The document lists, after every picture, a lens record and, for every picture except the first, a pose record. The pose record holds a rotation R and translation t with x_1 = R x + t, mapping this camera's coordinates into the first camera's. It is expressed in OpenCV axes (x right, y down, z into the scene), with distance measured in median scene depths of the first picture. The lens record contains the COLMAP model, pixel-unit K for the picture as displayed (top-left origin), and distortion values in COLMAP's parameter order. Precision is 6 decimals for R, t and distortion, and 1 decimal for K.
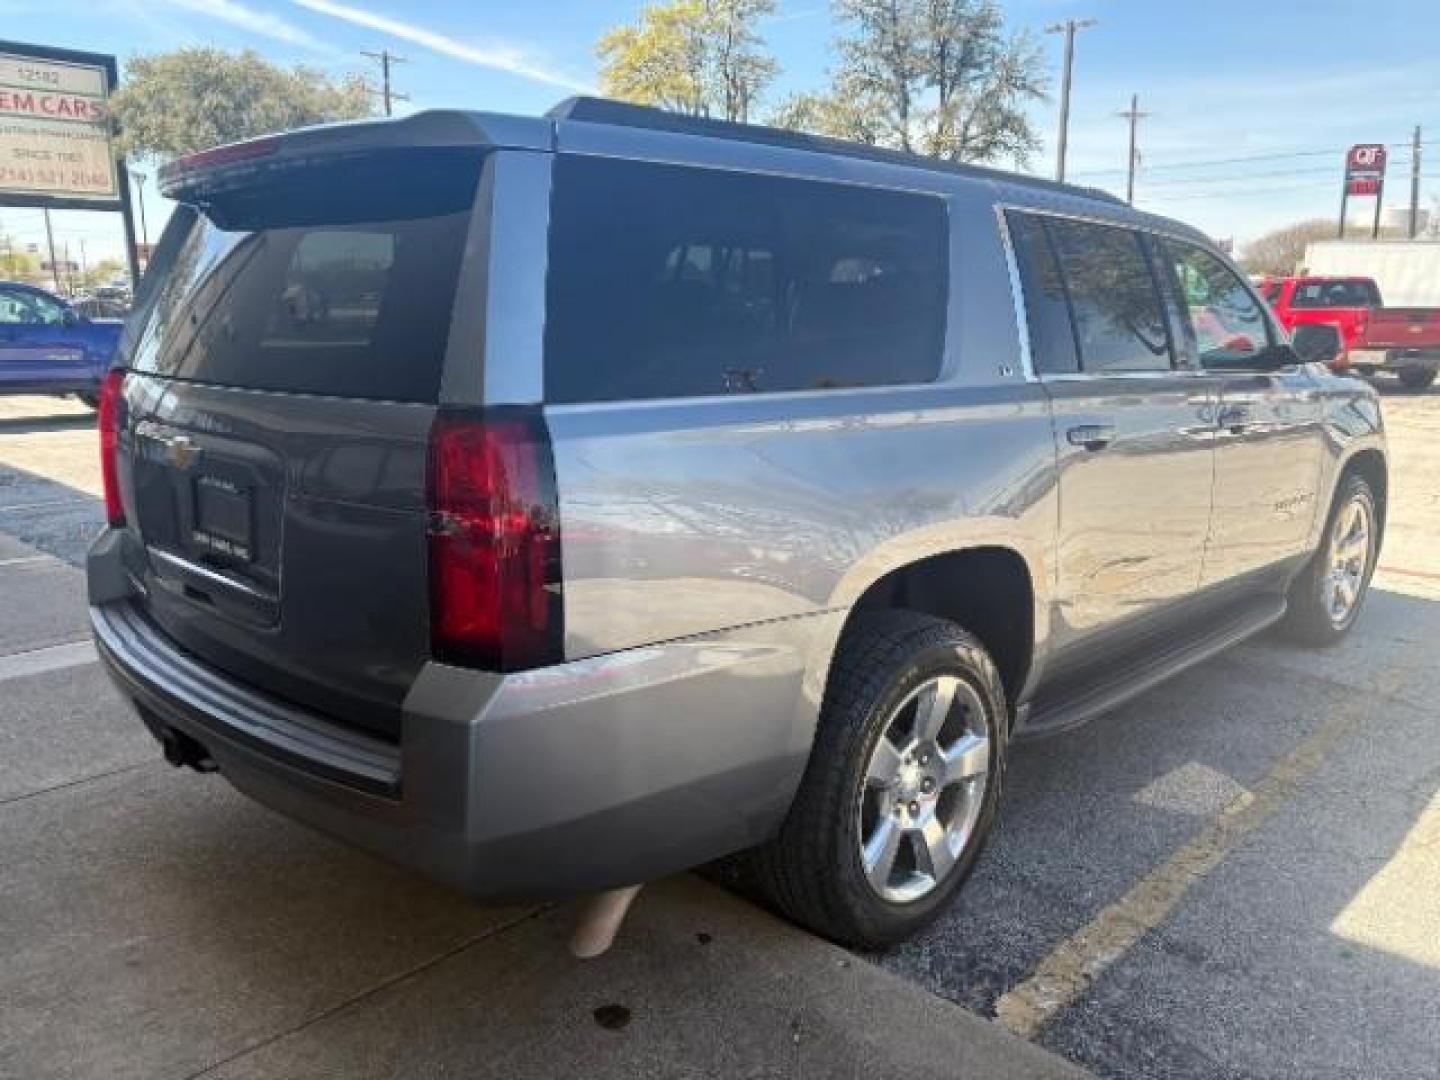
lens RADIAL K [[1079.0, 0, 719.0], [0, 1079.0, 542.2], [0, 0, 1]] dist [0.021040, -0.019482]
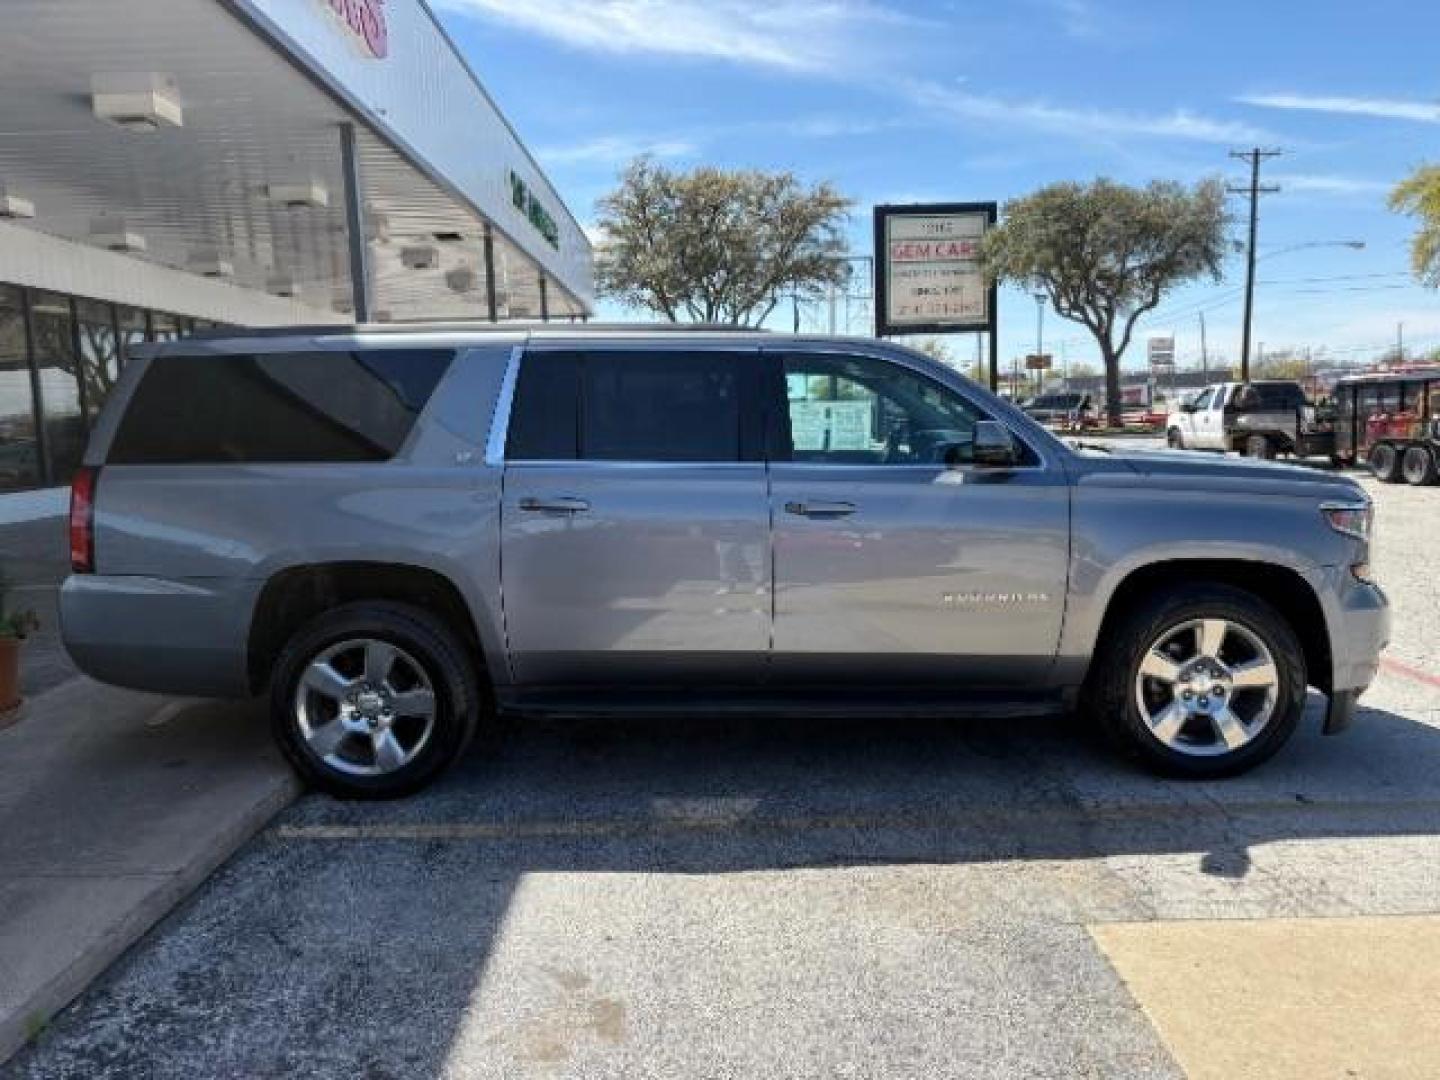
lens RADIAL K [[1079.0, 0, 718.1], [0, 1079.0, 545.0], [0, 0, 1]] dist [0.021040, -0.019482]
pose [[0.692780, 0.063368, -0.718360, 0.104146], [-0.125283, 0.991560, -0.033355, -0.001724], [0.710183, 0.113106, 0.694872, 0.012340]]
